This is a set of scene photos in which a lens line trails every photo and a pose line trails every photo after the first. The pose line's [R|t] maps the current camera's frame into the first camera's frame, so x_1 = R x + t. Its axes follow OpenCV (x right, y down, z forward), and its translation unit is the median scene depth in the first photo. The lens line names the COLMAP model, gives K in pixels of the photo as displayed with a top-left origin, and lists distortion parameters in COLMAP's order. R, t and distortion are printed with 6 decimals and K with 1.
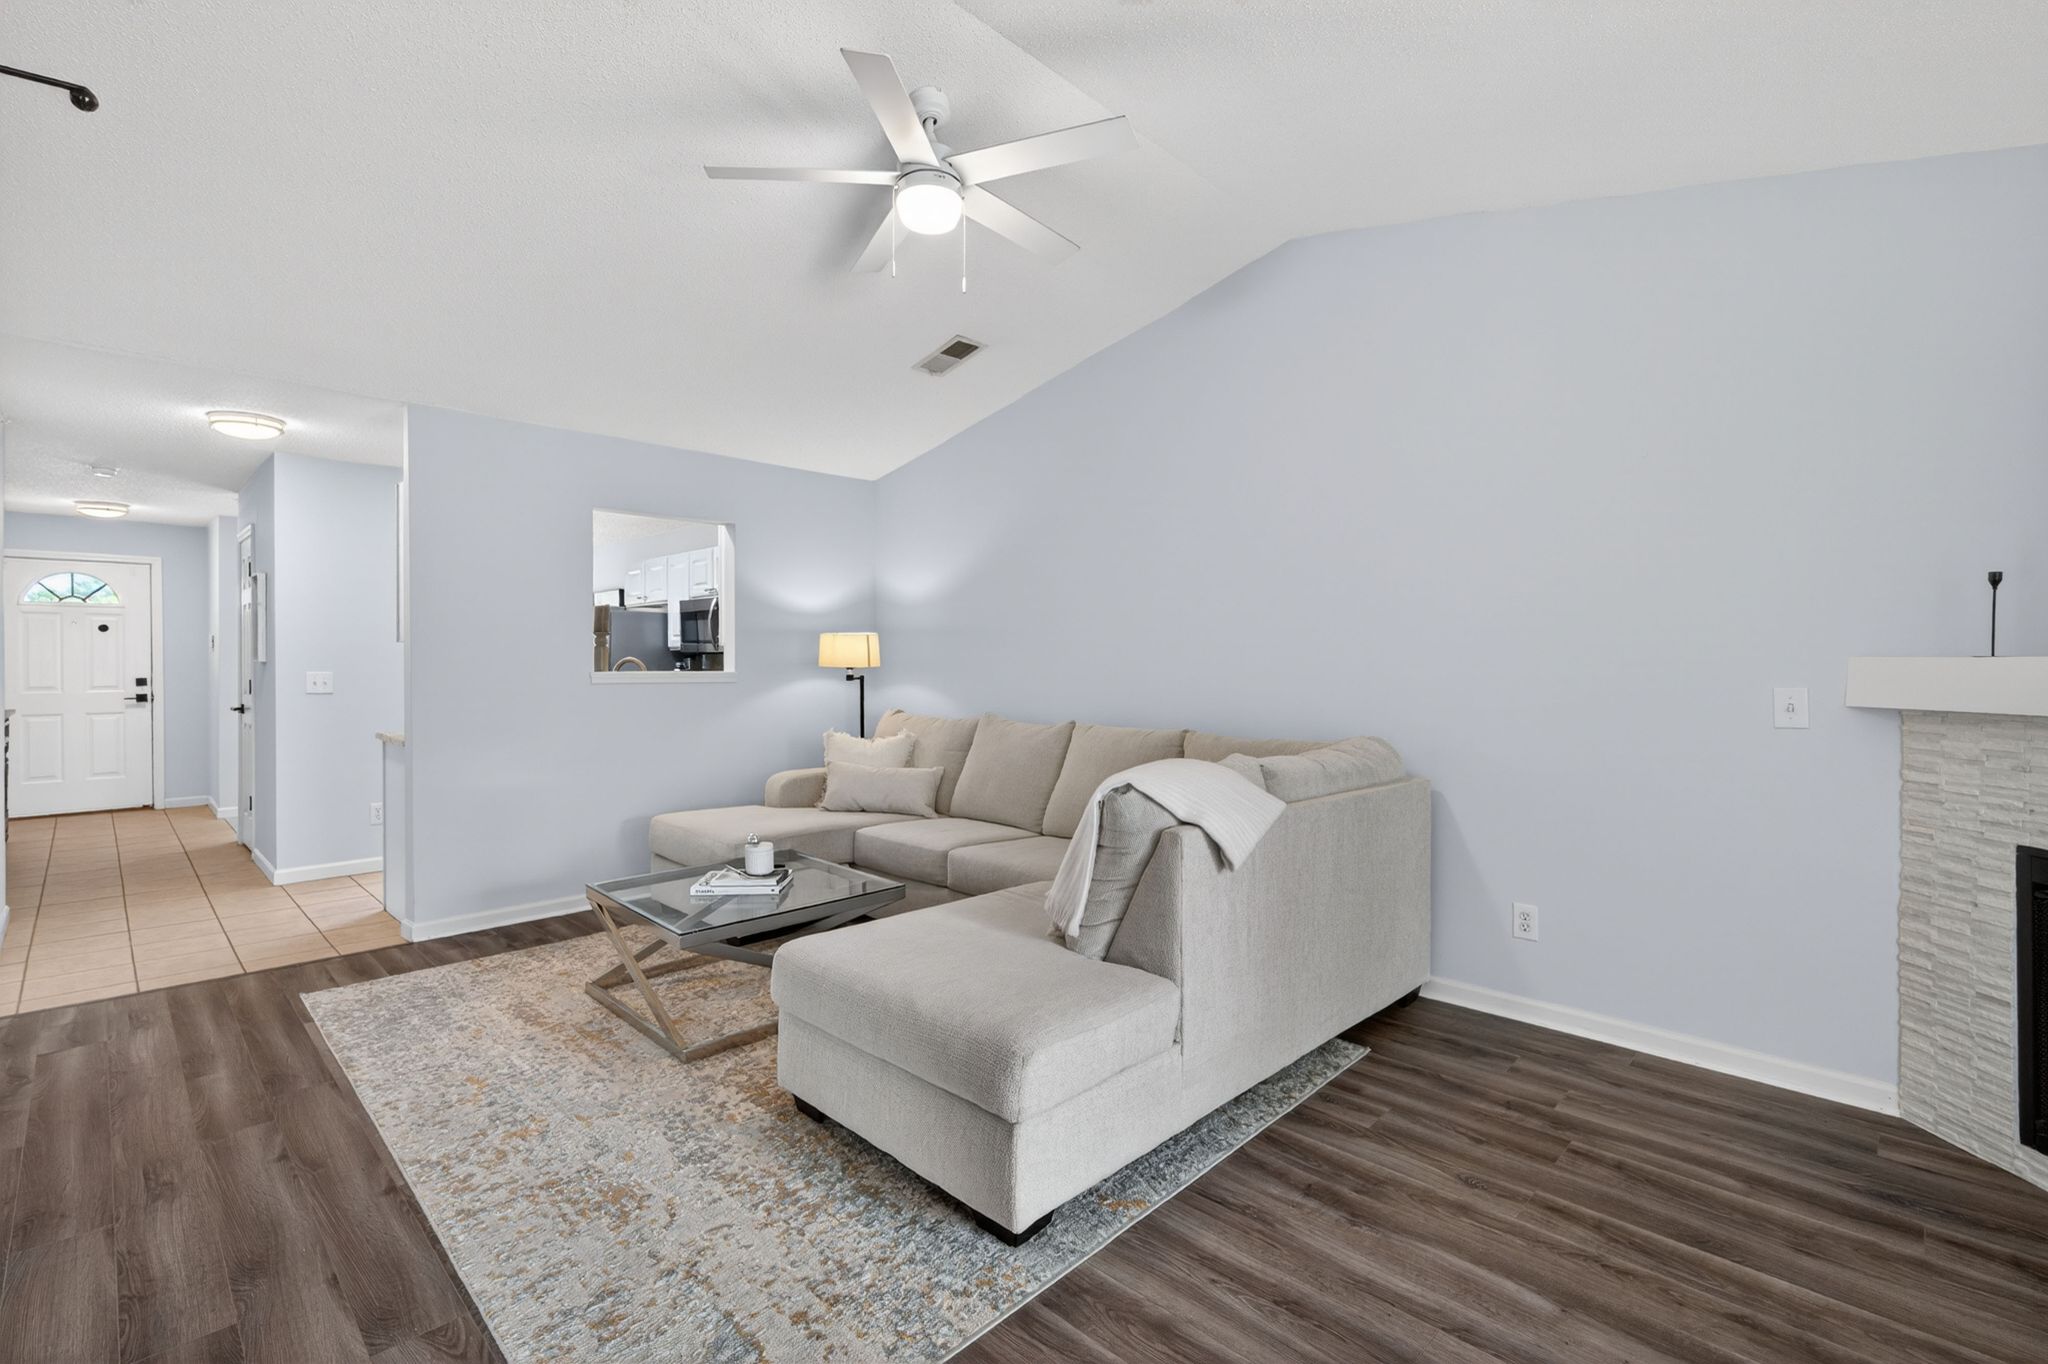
lens RADIAL K [[903.6, 0, 1027.8], [0, 903.6, 662.4], [0, 0, 1]] dist [0.000250, 0.000038]
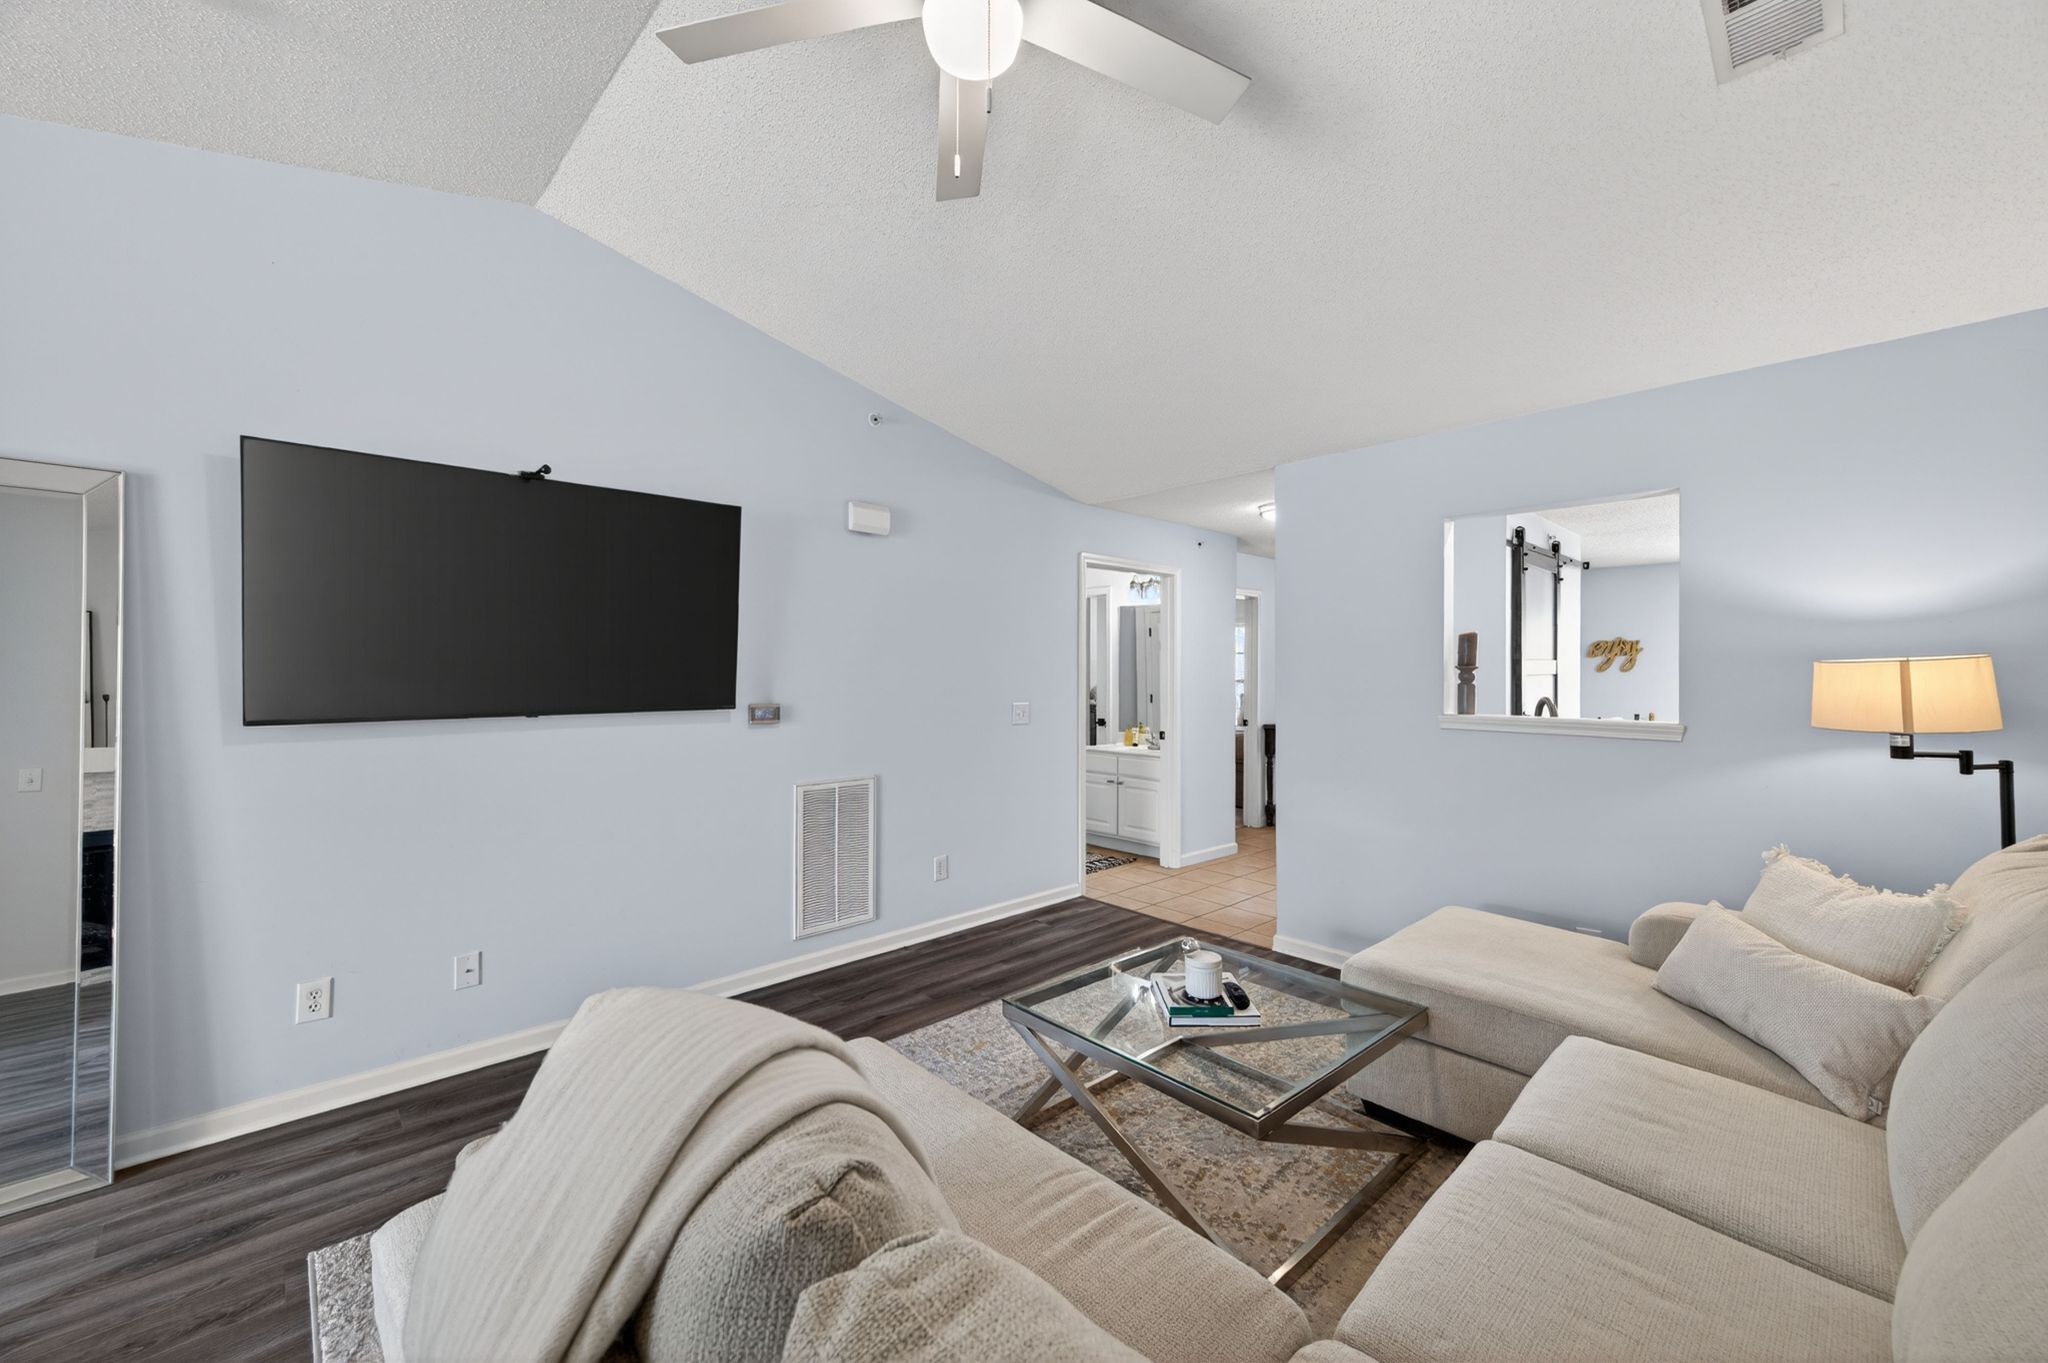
lens RADIAL K [[807.1, 0, 1028.1], [0, 807.1, 670.5], [0, 0, 1]] dist [0.000275, 0.000056]
pose [[-0.037808, -0.001505, -0.999284, 0.474851], [-0.004178, 0.999990, -0.001348, -0.044374], [0.999276, 0.004125, -0.037813, 1.089205]]
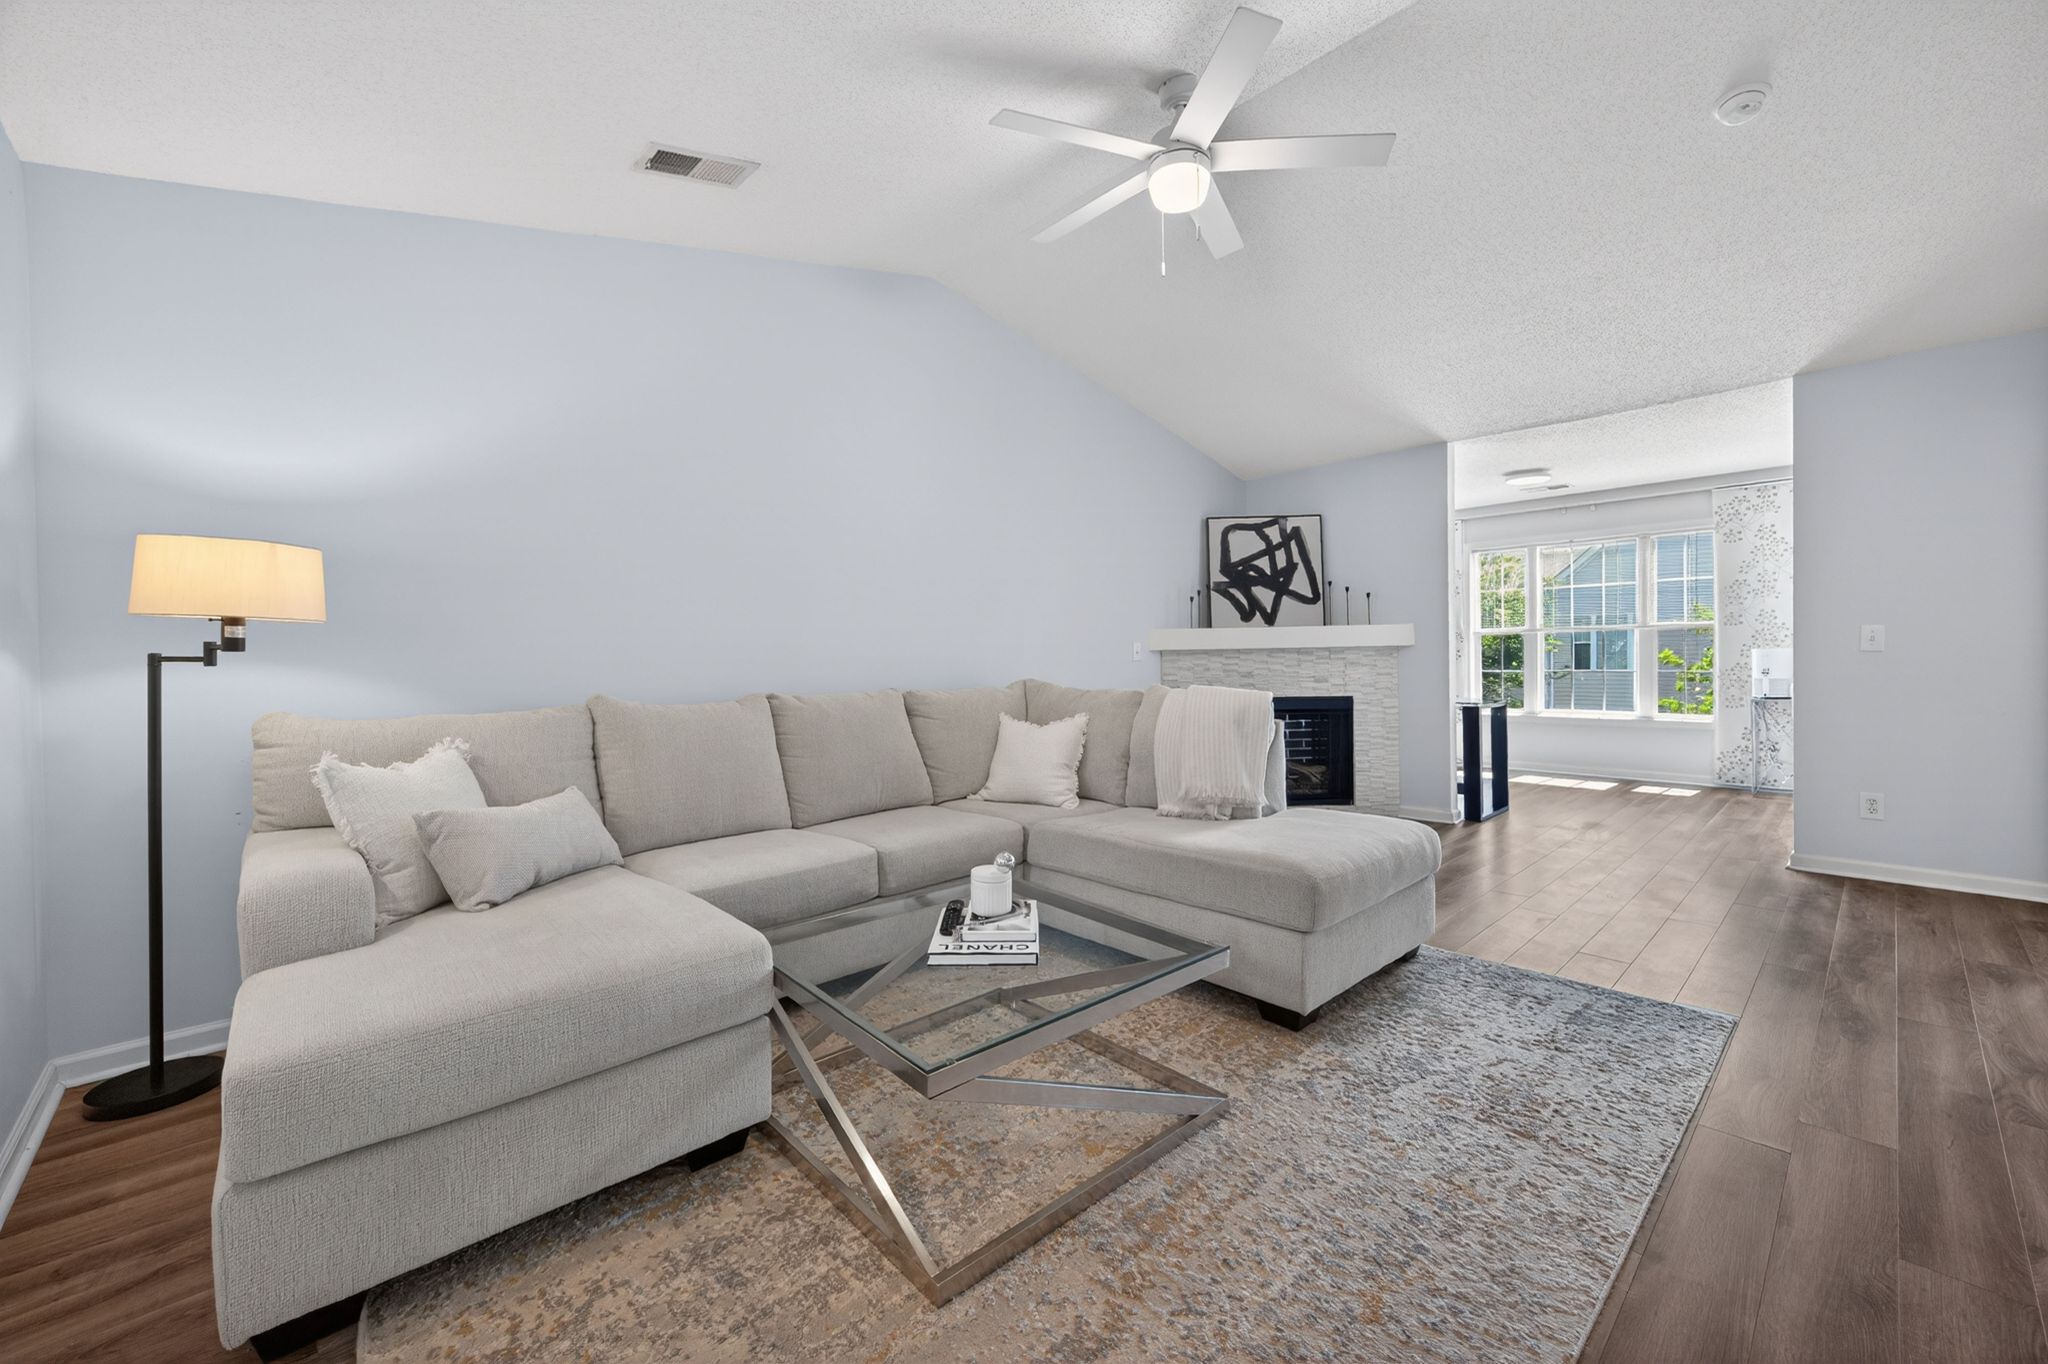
lens RADIAL K [[807.1, 0, 1028.1], [0, 807.1, 671.0], [0, 0, 1]] dist [0.000275, 0.000056]
pose [[0.048887, -0.022728, 0.998546, -1.100720], [0.012903, 0.999672, 0.022122, 0.051083], [-0.998721, 0.011803, 0.049164, 1.168609]]
